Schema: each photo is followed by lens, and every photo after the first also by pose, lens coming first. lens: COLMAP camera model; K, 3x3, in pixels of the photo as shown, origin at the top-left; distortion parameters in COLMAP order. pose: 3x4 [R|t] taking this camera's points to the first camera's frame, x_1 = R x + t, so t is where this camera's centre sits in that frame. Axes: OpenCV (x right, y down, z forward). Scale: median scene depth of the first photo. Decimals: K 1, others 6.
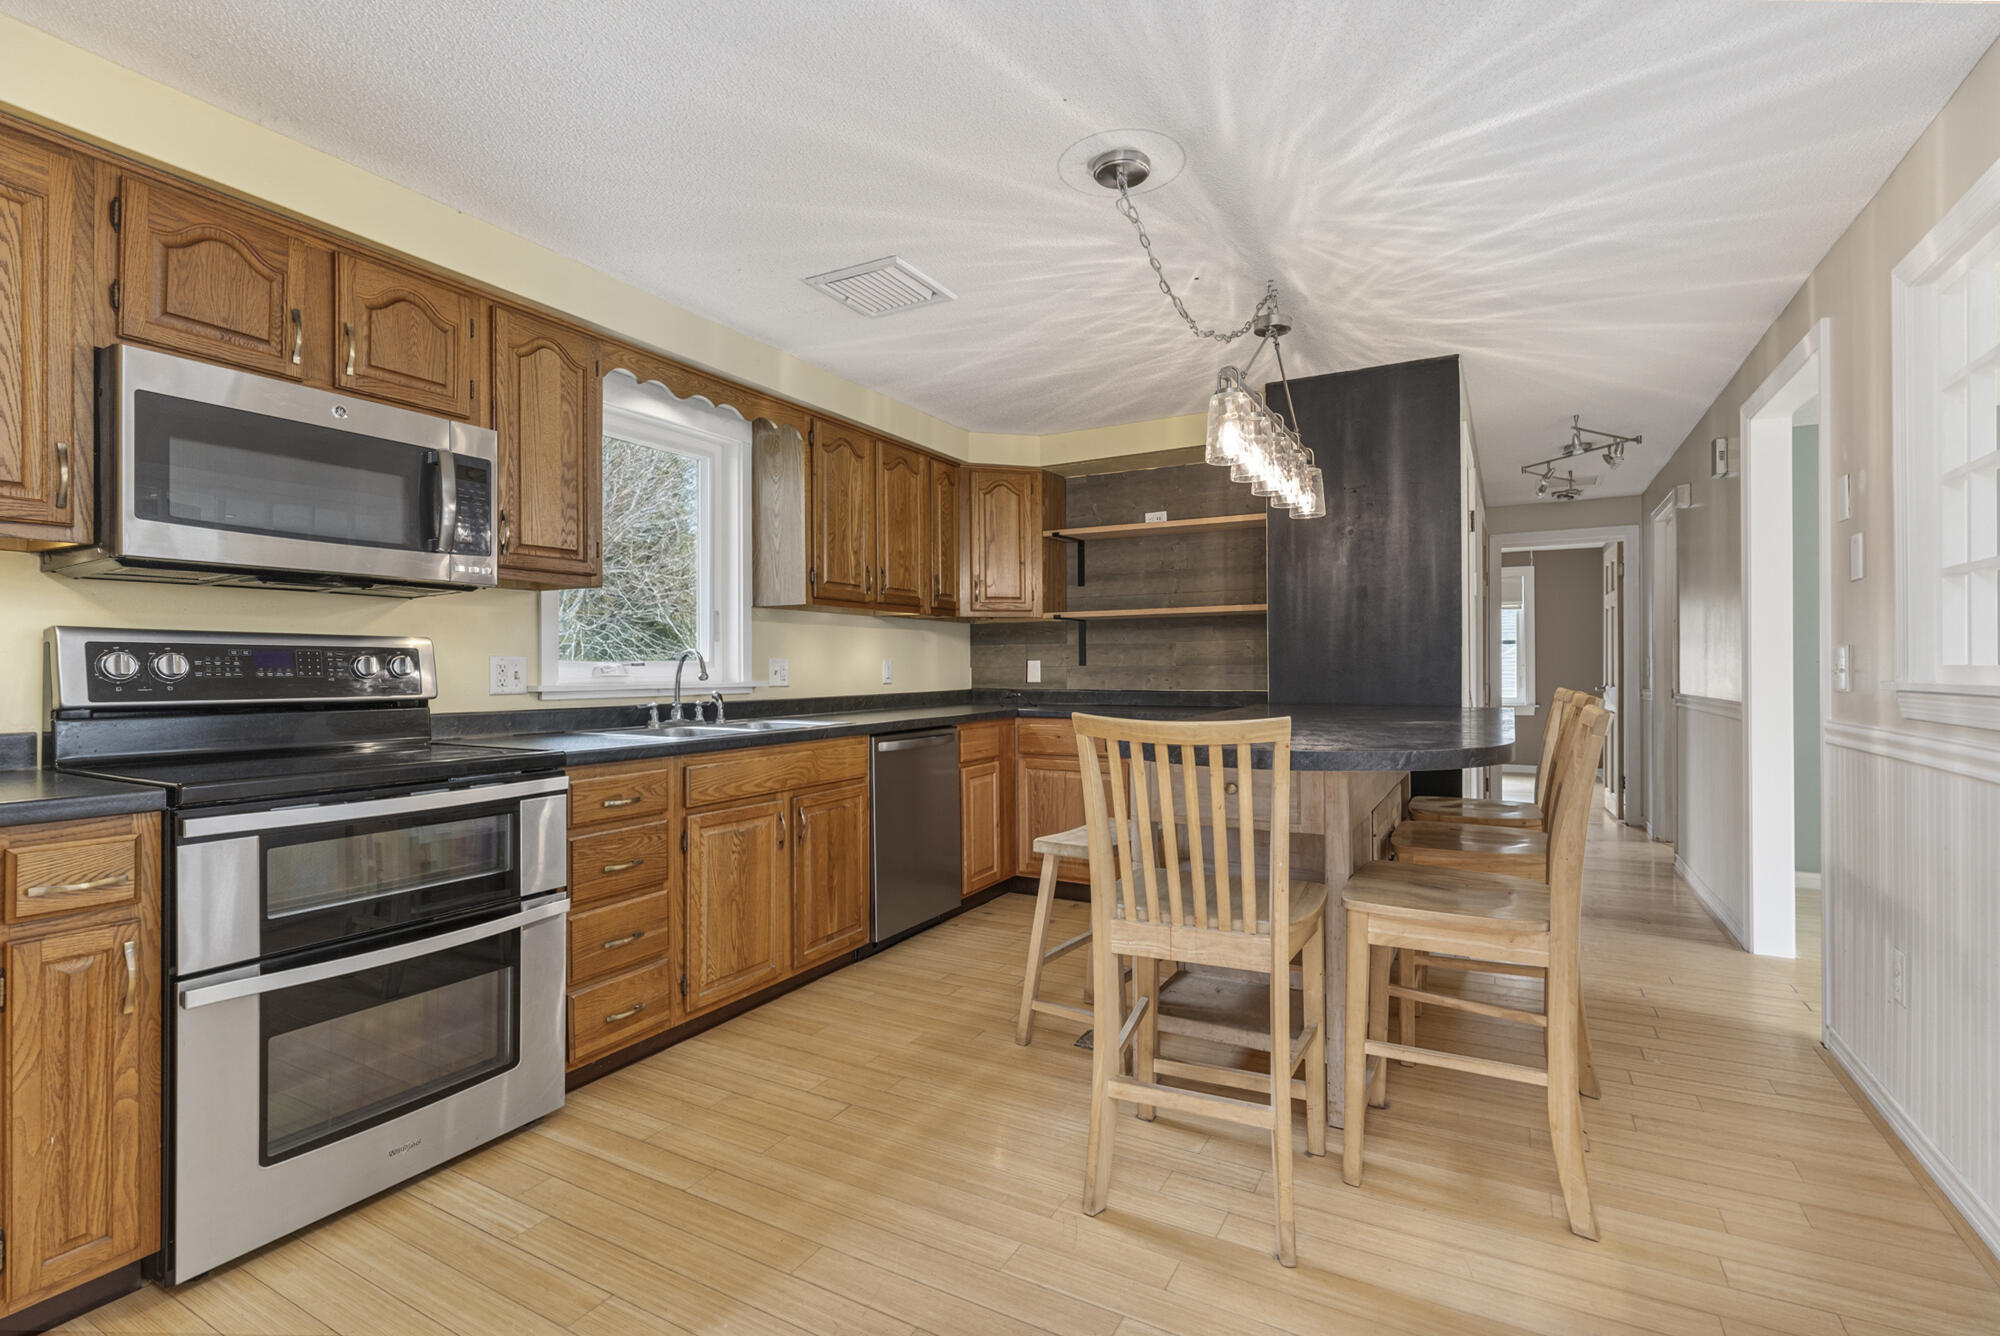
lens RADIAL K [[913.7, 0, 1009.8], [0, 913.7, 663.6], [0, 0, 1]] dist [0.004893, 0.000323]
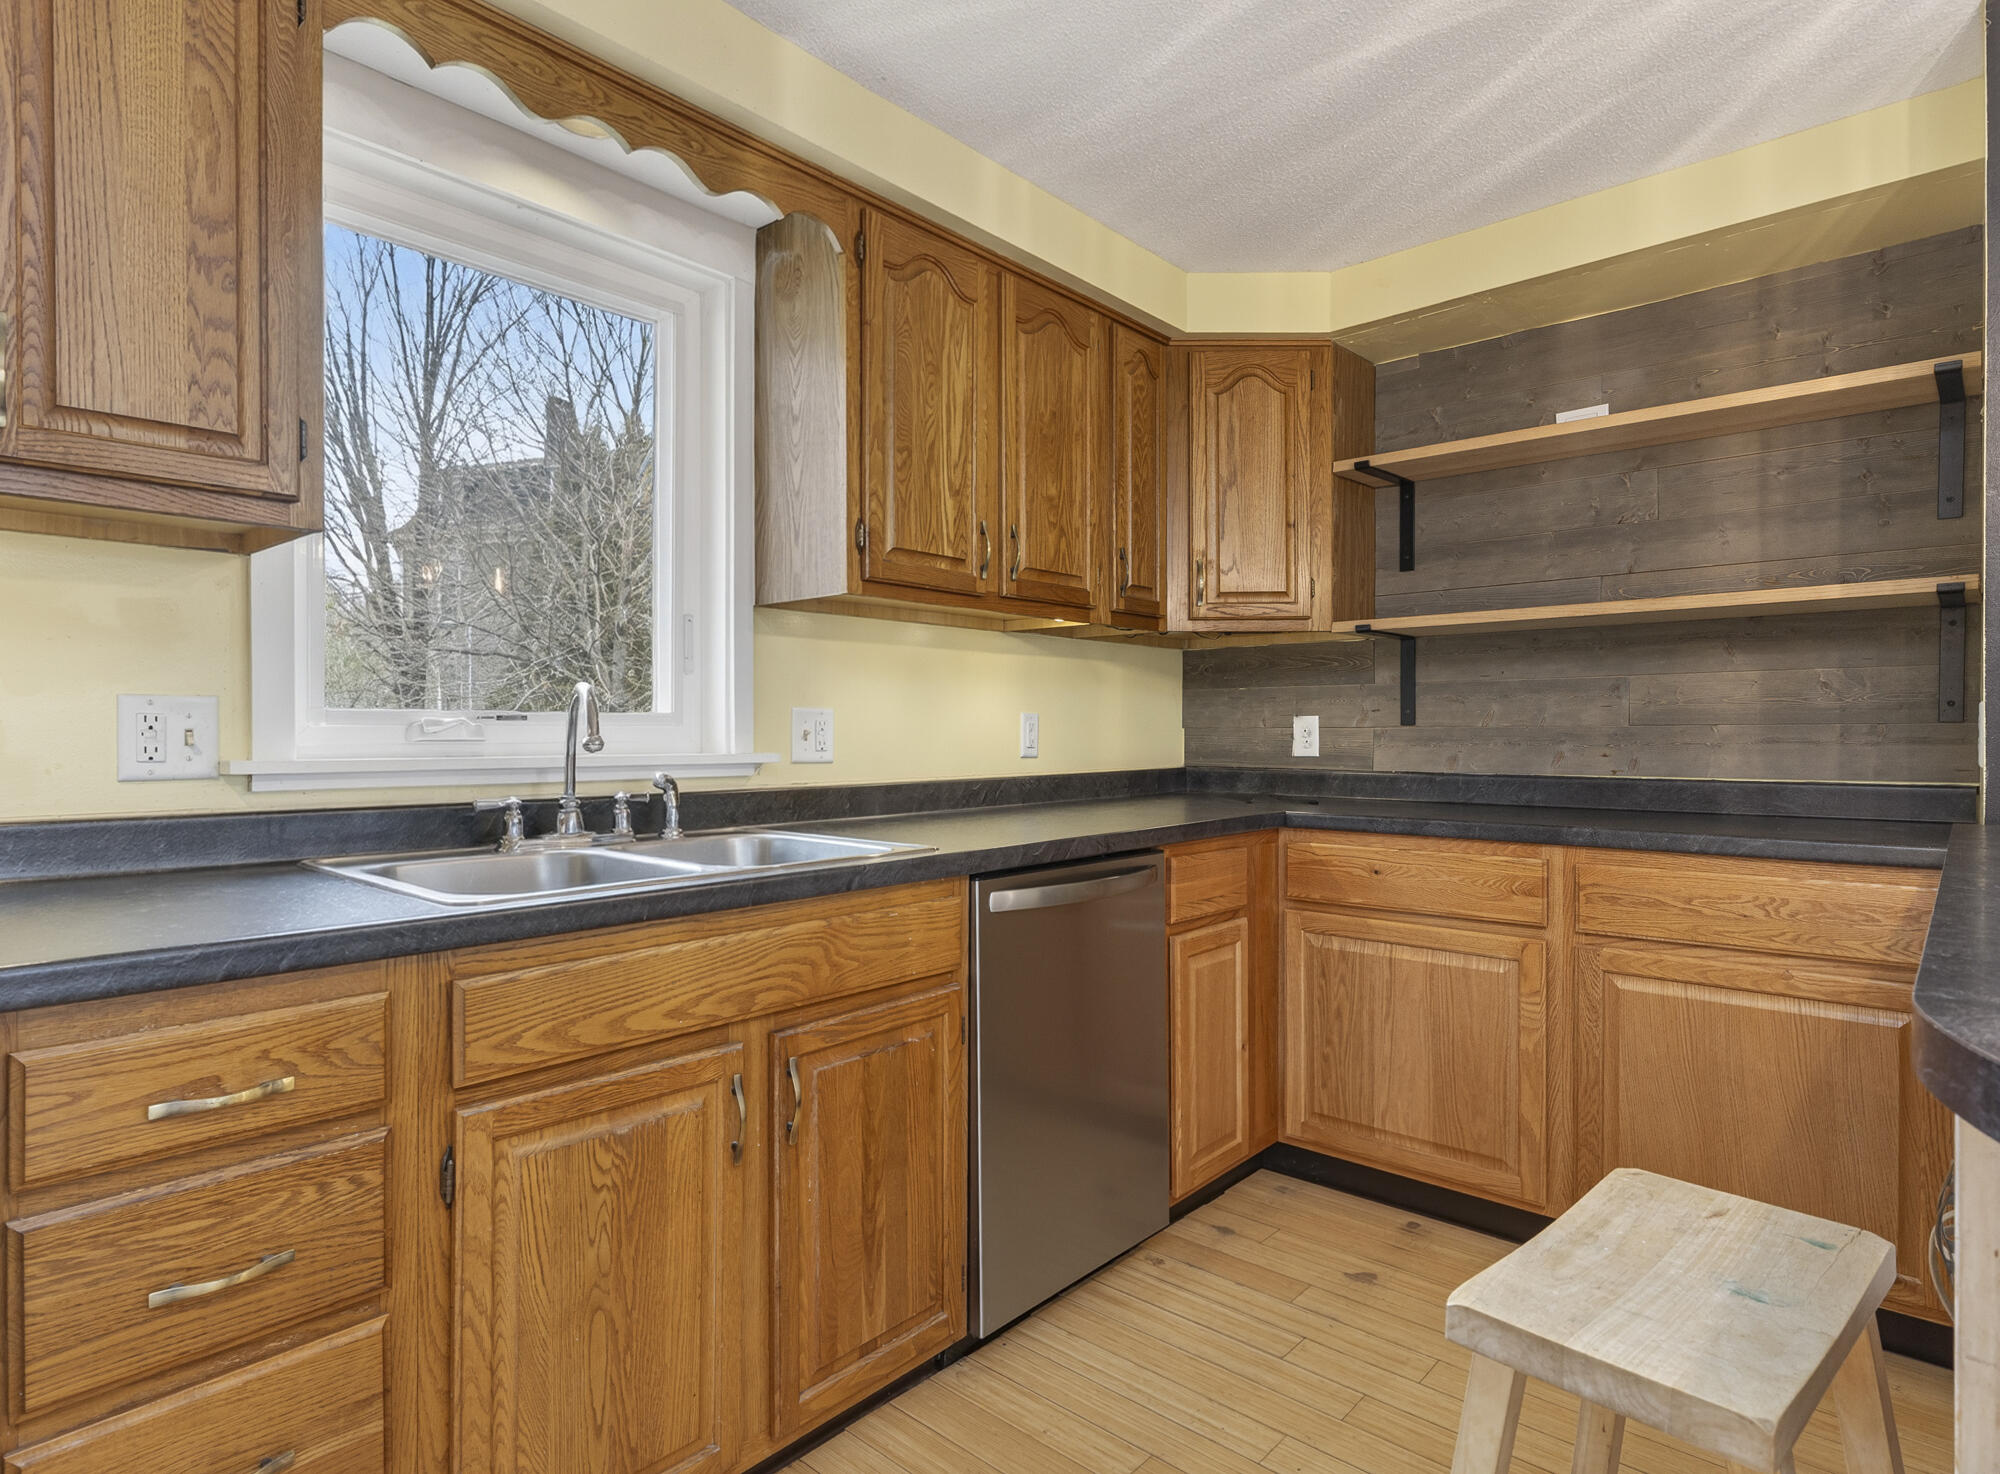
lens RADIAL K [[1111.7, 0, 935.0], [0, 1111.7, 743.7], [0, 0, 1]] dist [0.002164, 0.000357]
pose [[0.969691, 0.007724, -0.244213, -0.031436], [-0.003790, 0.999856, 0.016571, 0.003653], [0.244306, -0.015143, 0.969580, 0.398605]]
